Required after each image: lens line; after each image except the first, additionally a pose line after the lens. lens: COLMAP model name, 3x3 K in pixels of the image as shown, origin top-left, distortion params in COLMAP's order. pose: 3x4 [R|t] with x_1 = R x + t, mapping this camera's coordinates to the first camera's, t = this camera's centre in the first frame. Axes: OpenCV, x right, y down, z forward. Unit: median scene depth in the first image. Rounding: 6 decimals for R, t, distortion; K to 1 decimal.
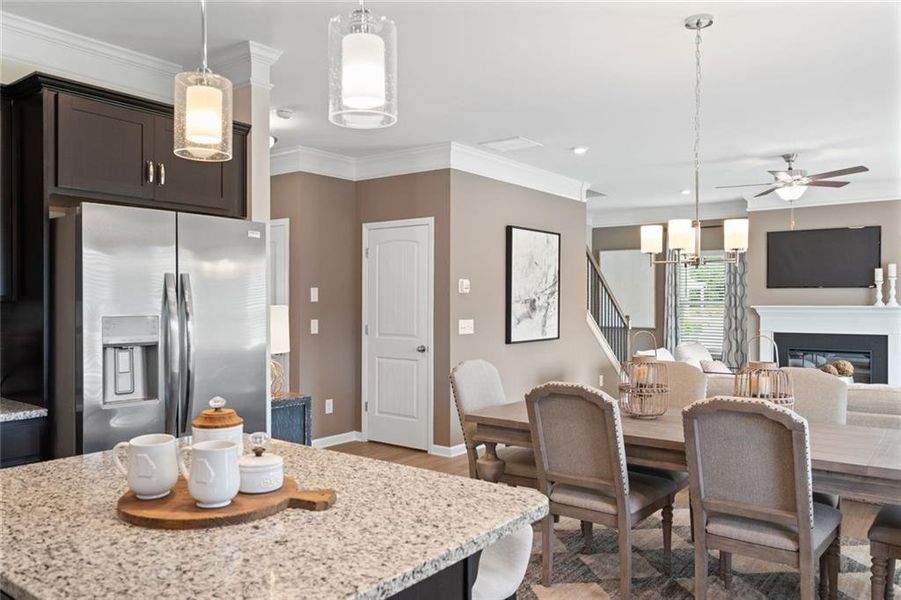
lens RADIAL K [[668.9, 0, 444.6], [0, 668.9, 302.7], [0, 0, 1]] dist [0.005961, 0.001831]
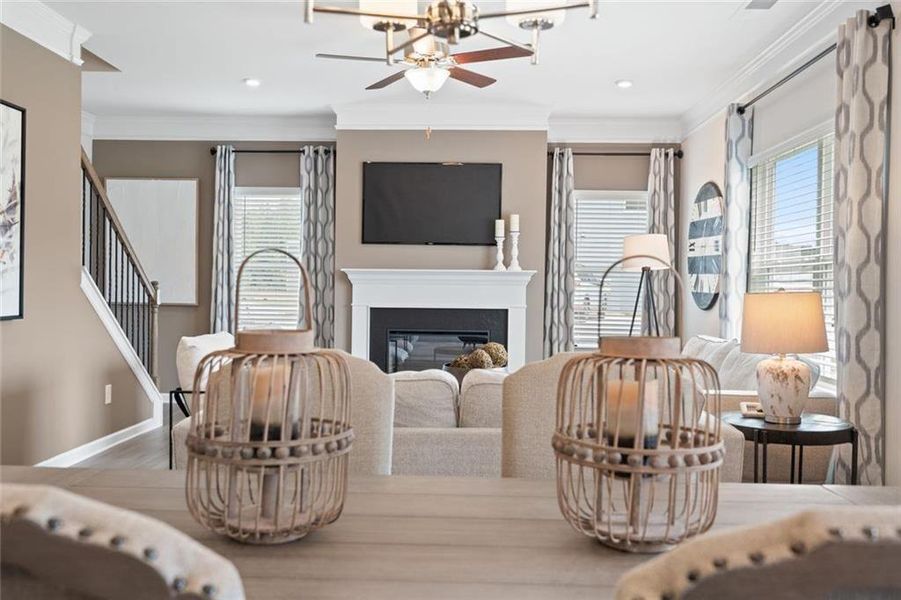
lens RADIAL K [[827.0, 0, 442.6], [0, 827.0, 302.9], [0, 0, 1]] dist [0.008693, 0.000000]
pose [[0.815517, -0.000597, 0.578733, 0.062390], [-0.011576, 0.999783, 0.017344, 0.025535], [-0.578618, -0.020844, 0.815333, 0.281686]]
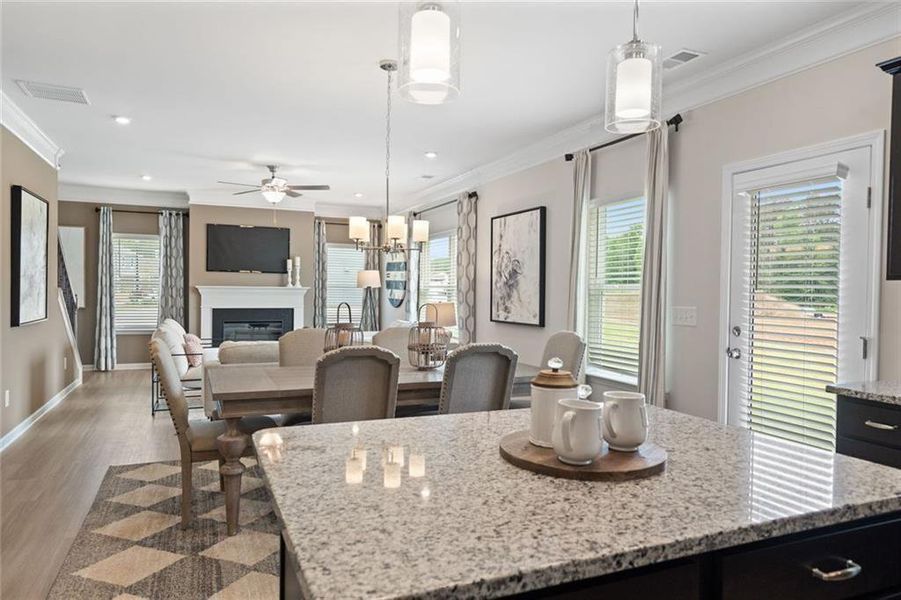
lens RADIAL K [[581.4, 0, 449.3], [0, 581.4, 301.1], [0, 0, 1]] dist [-0.000435, -0.003471]
pose [[0.483596, -0.009612, 0.875239, -0.229579], [-0.012207, 0.999768, 0.017724, 0.008273], [-0.875206, -0.019255, 0.483366, 0.139226]]
